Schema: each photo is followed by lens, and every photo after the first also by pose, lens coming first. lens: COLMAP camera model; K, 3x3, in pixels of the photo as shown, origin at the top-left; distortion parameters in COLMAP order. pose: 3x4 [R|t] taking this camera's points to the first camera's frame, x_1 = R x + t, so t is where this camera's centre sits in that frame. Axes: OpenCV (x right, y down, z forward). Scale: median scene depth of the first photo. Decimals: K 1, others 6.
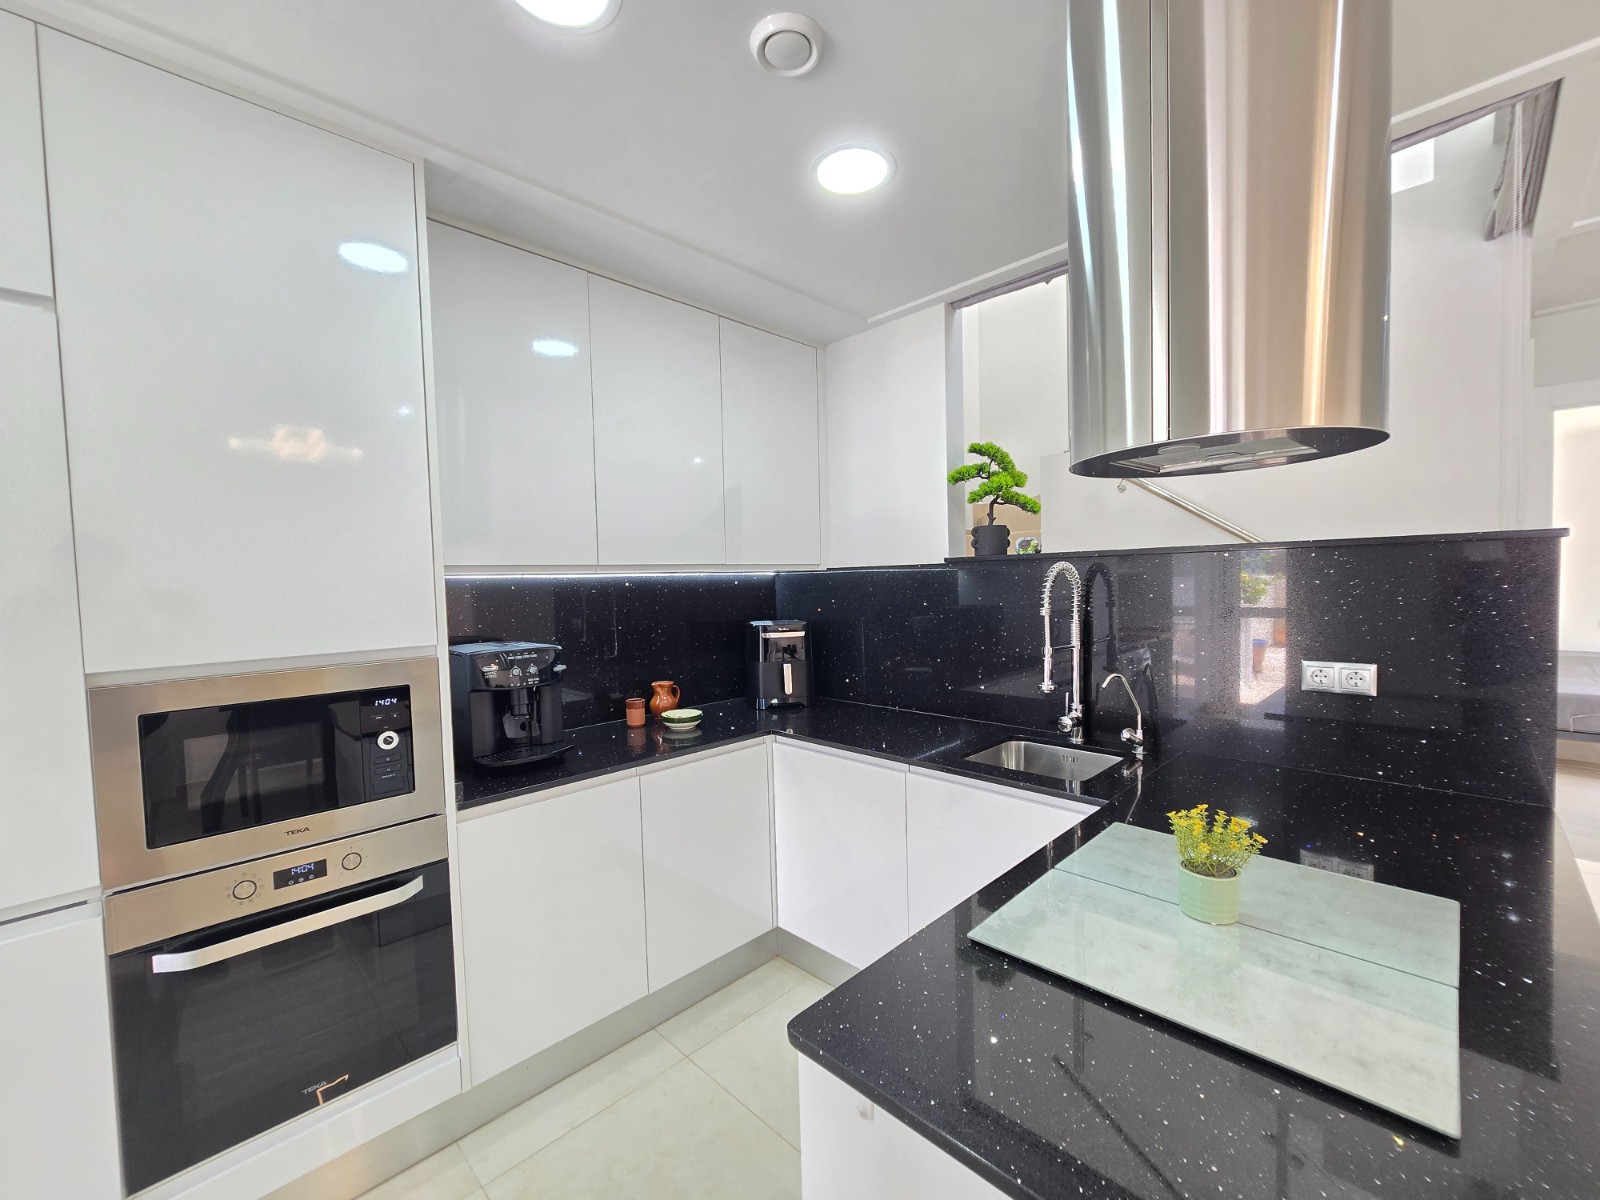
lens RADIAL K [[656.9, 0, 796.5], [0, 656.9, 606.3], [0, 0, 1]] dist [-0.002987, -0.000074]
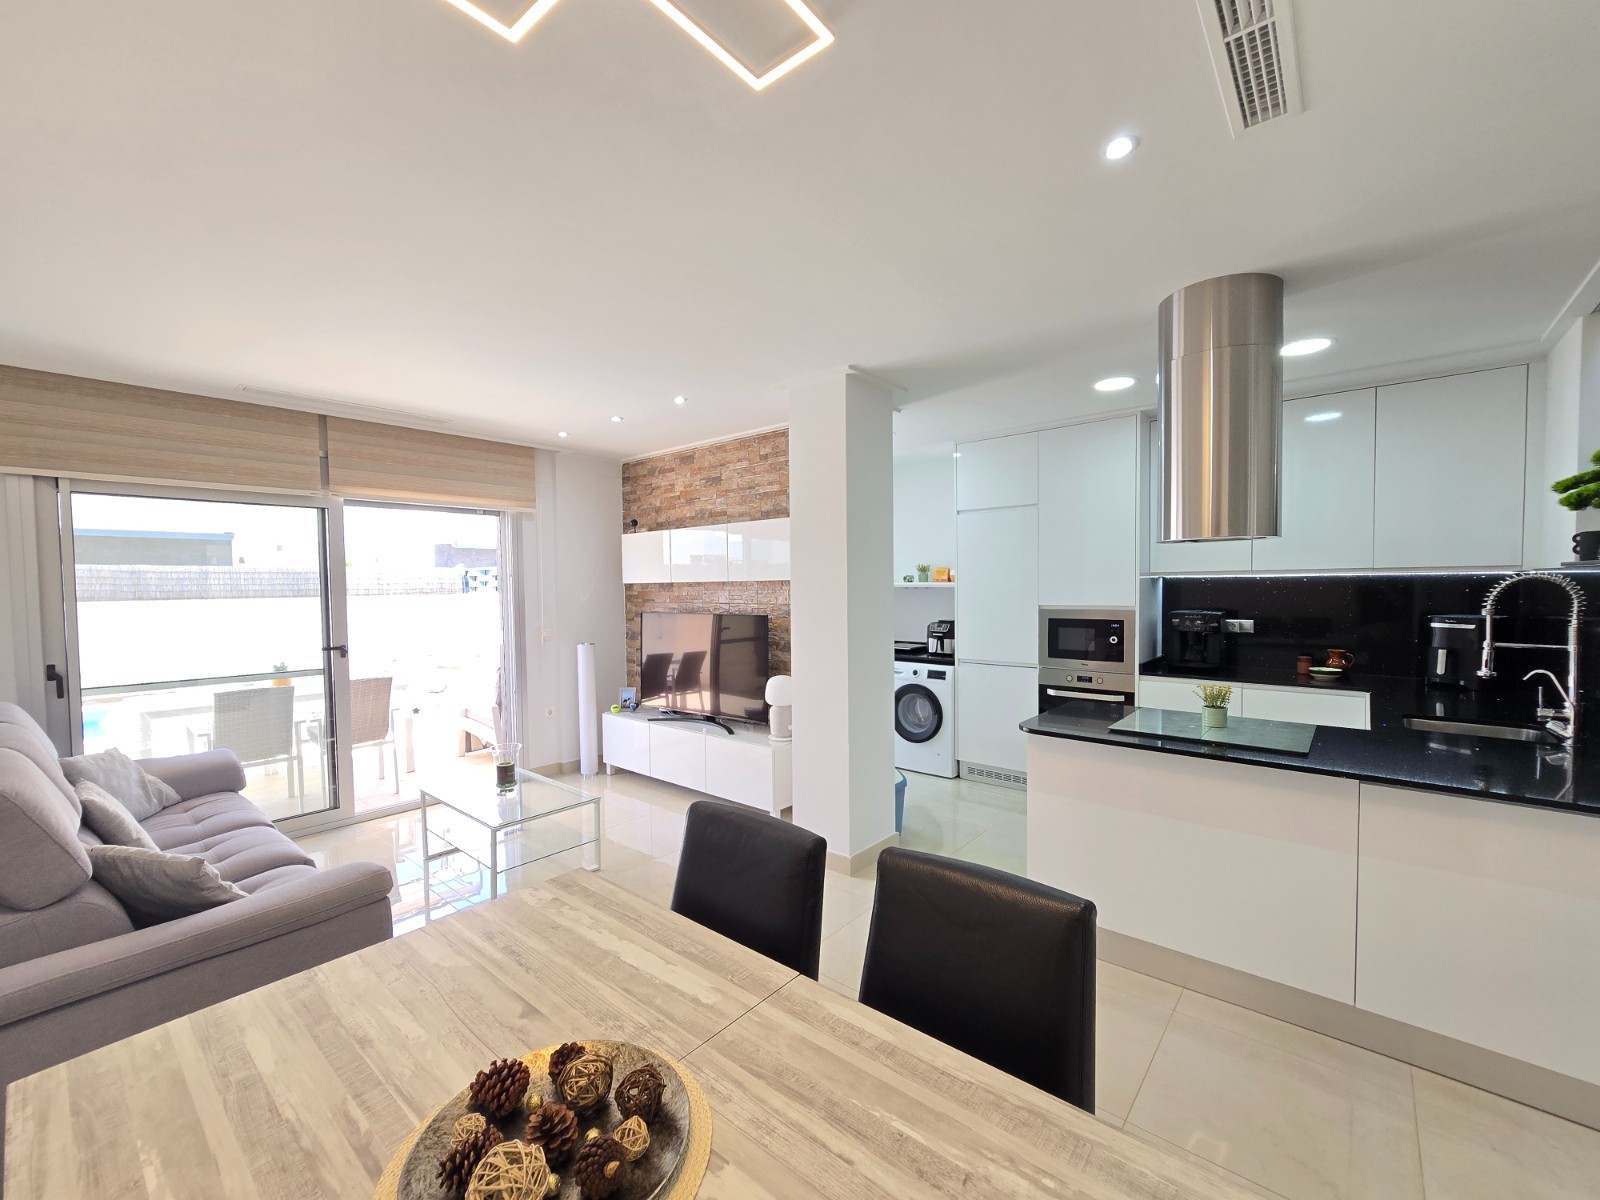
lens RADIAL K [[656.9, 0, 799.9], [0, 656.9, 606.5], [0, 0, 1]] dist [-0.002987, -0.000074]
pose [[0.081648, 0.060586, -0.994818, 1.707268], [-0.027841, 0.997900, 0.058489, -0.044680], [0.996272, 0.022921, 0.083163, -0.437624]]
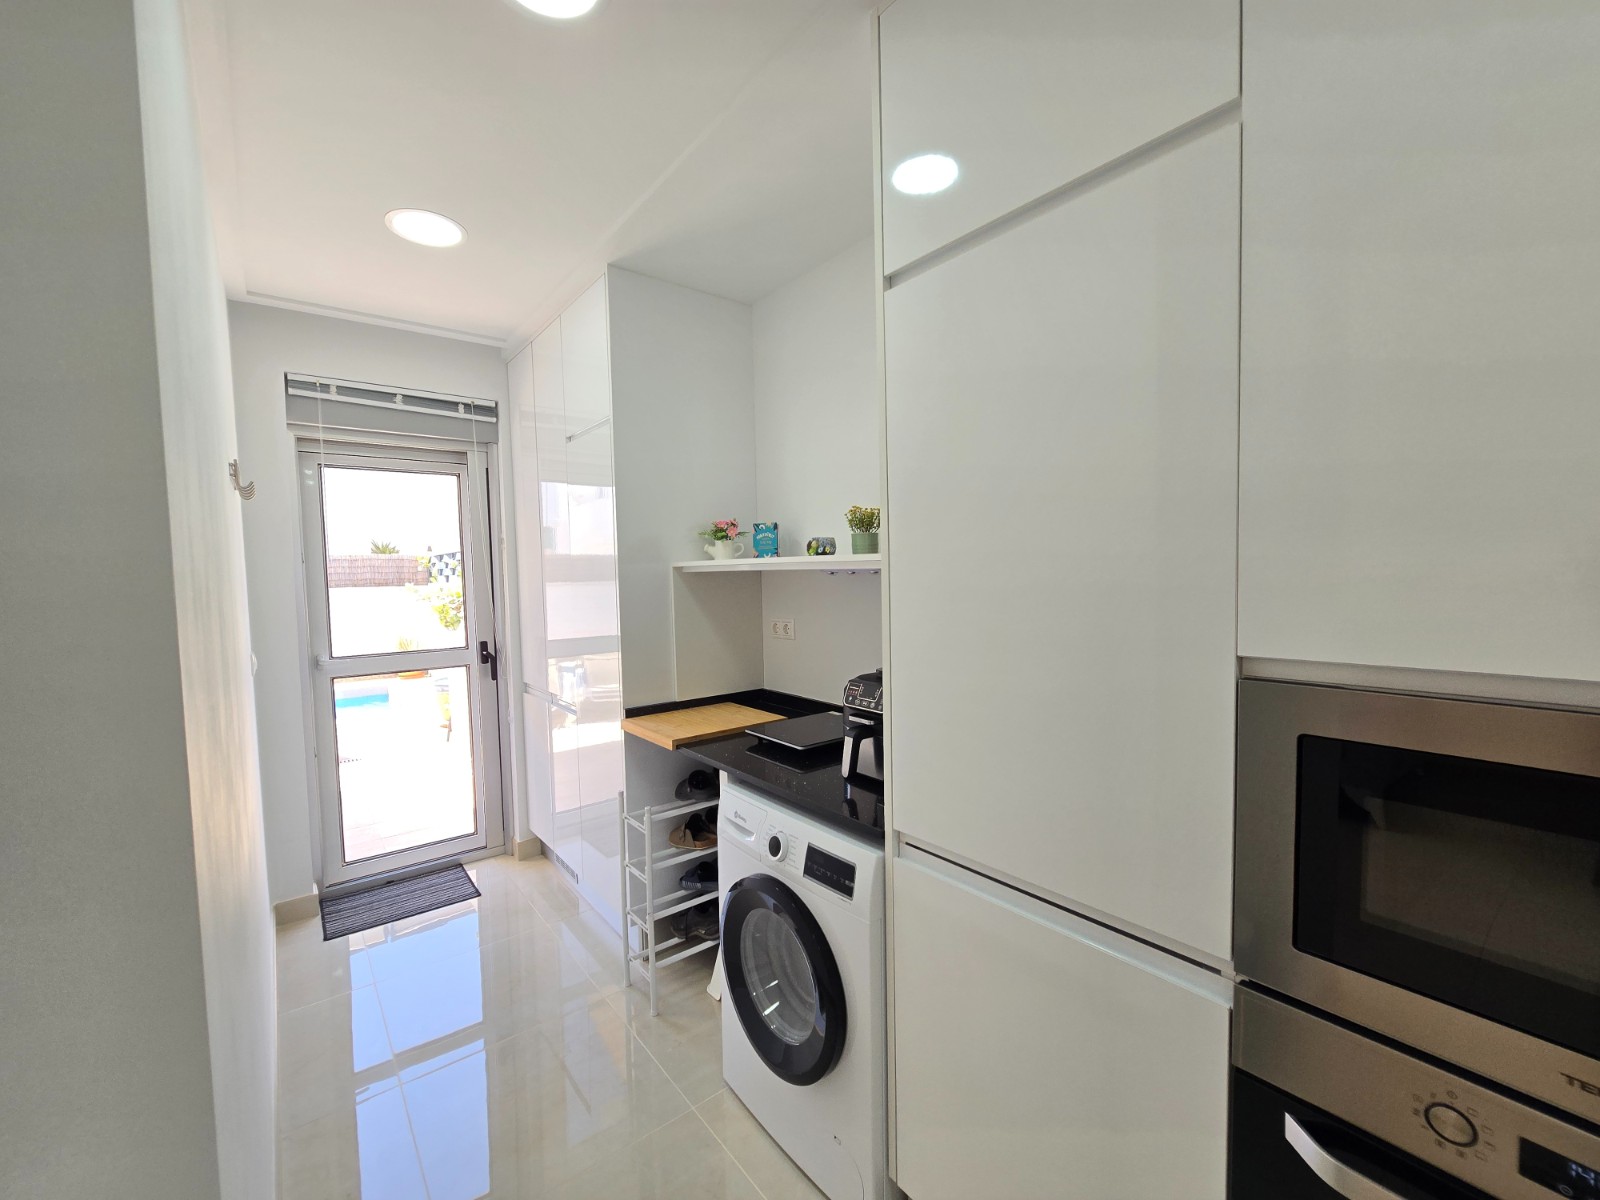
lens RADIAL K [[656.9, 0, 798.7], [0, 656.9, 607.9], [0, 0, 1]] dist [-0.002987, -0.000074]
pose [[-0.104228, 0.082251, -0.991146, -0.257129], [-0.017870, 0.996259, 0.084555, 0.002783], [0.994393, 0.026524, -0.102368, 0.431278]]
